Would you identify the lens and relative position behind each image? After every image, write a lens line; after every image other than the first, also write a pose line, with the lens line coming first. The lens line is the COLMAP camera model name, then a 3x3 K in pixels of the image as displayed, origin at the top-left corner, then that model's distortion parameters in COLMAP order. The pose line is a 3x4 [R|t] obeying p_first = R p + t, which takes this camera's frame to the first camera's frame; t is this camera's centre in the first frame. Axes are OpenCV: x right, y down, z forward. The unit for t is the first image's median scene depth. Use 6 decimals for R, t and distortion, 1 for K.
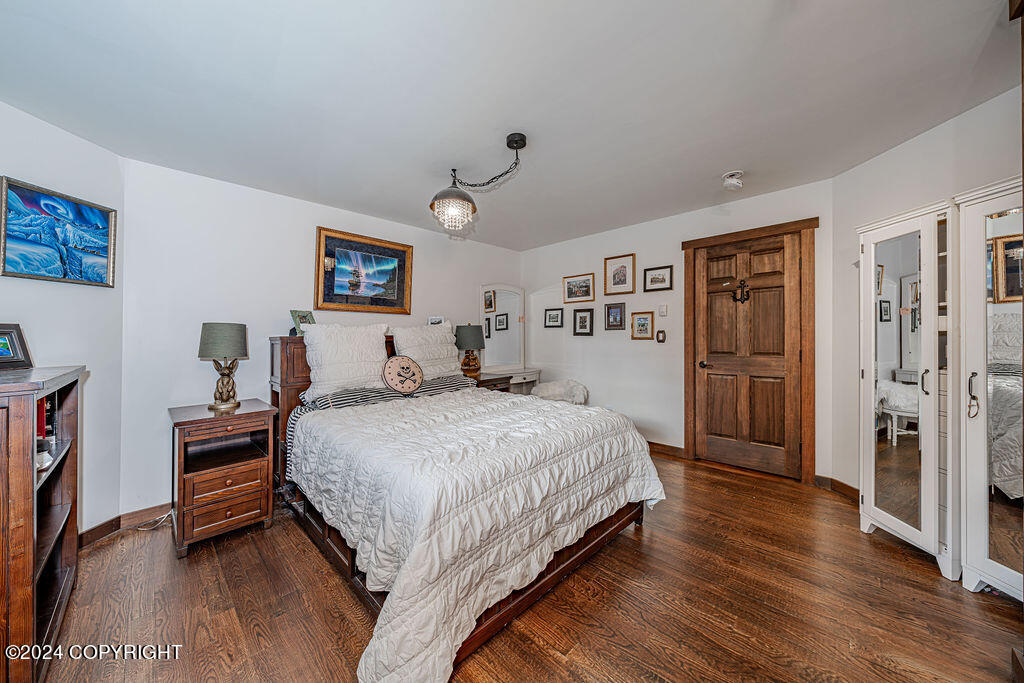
lens RADIAL K [[354.9, 0, 510.6], [0, 354.9, 338.7], [0, 0, 1]] dist [0.000997, 0.000093]
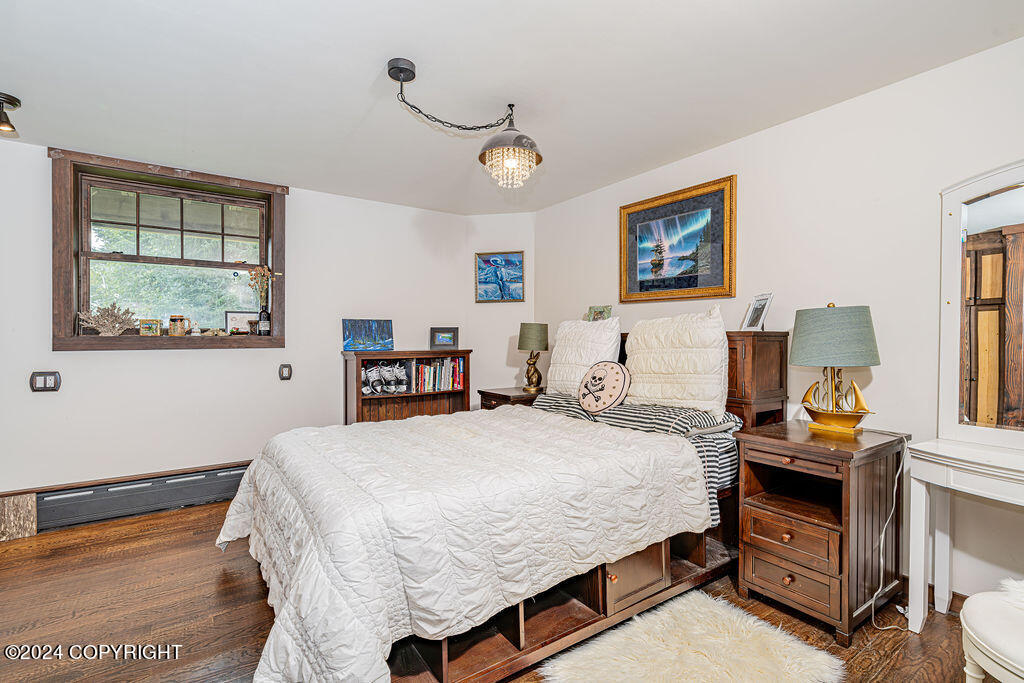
lens RADIAL K [[481.7, 0, 511.0], [0, 481.7, 335.7], [0, 0, 1]] dist [-0.002507, -0.000071]
pose [[-0.185214, 0.004064, -0.982690, 0.621002], [-0.007003, 0.999961, 0.005456, -0.006115], [0.982673, 0.007892, -0.185178, 0.899279]]
